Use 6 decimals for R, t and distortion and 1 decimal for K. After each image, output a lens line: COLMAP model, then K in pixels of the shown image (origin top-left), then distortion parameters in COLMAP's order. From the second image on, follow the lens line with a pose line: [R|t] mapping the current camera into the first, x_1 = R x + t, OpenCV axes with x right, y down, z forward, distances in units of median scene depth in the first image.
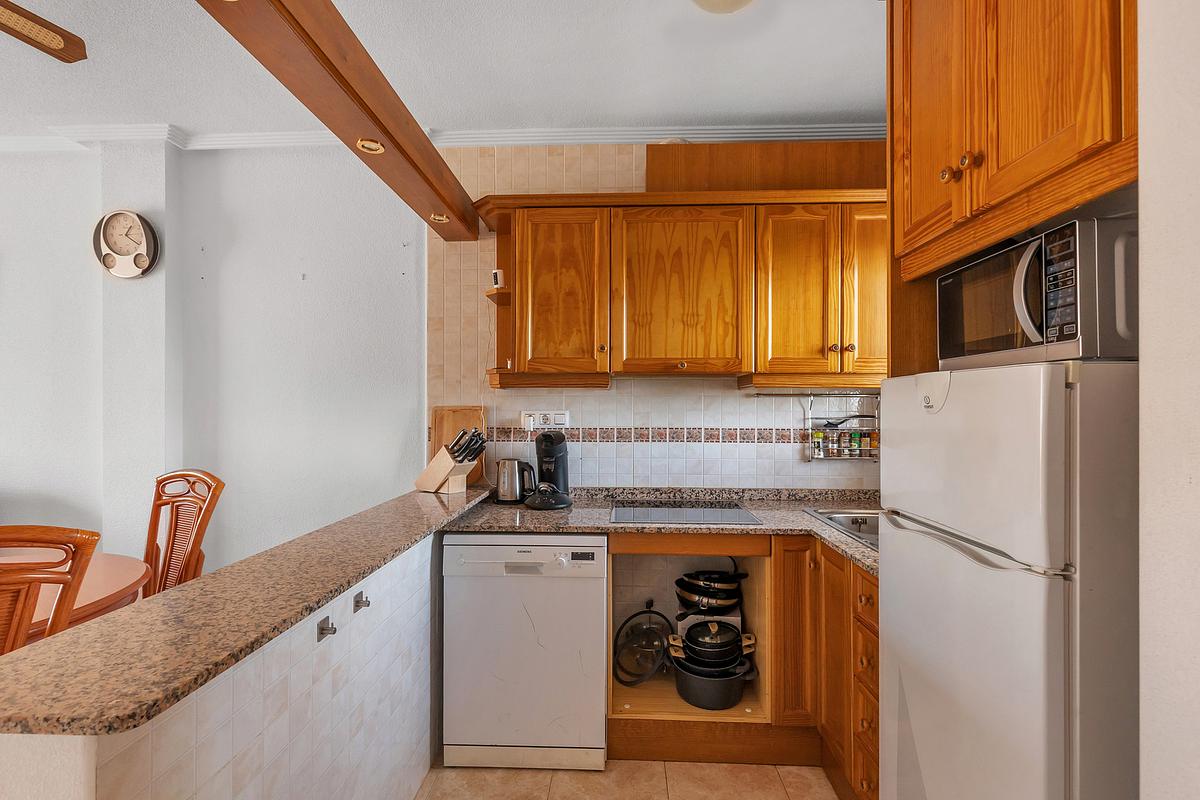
lens RADIAL K [[549.0, 0, 598.7], [0, 549.0, 402.4], [0, 0, 1]] dist [-0.000373, 0.001365]
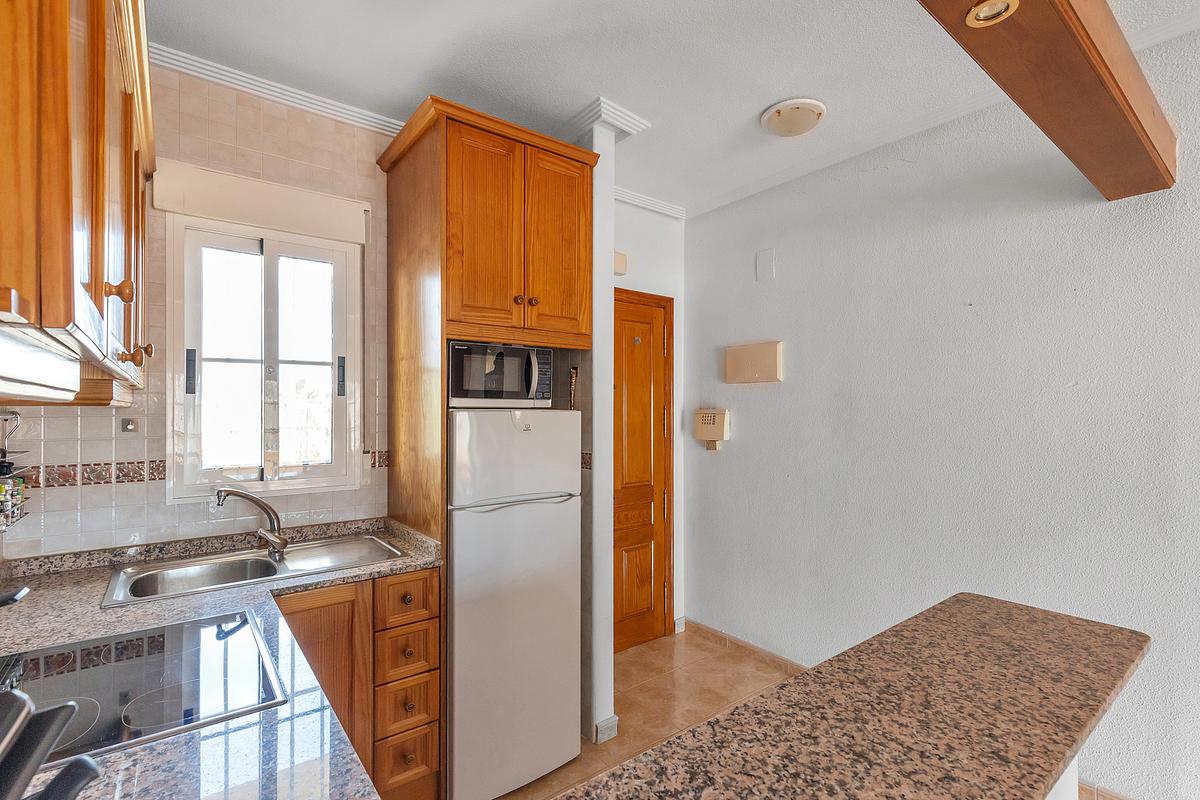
lens RADIAL K [[549.0, 0, 598.8], [0, 549.0, 403.6], [0, 0, 1]] dist [-0.000373, 0.001365]
pose [[-0.645827, 0.003364, 0.763476, -0.972339], [-0.005387, 0.999945, -0.008963, -0.065298], [-0.763465, -0.009902, -0.645774, 2.122188]]
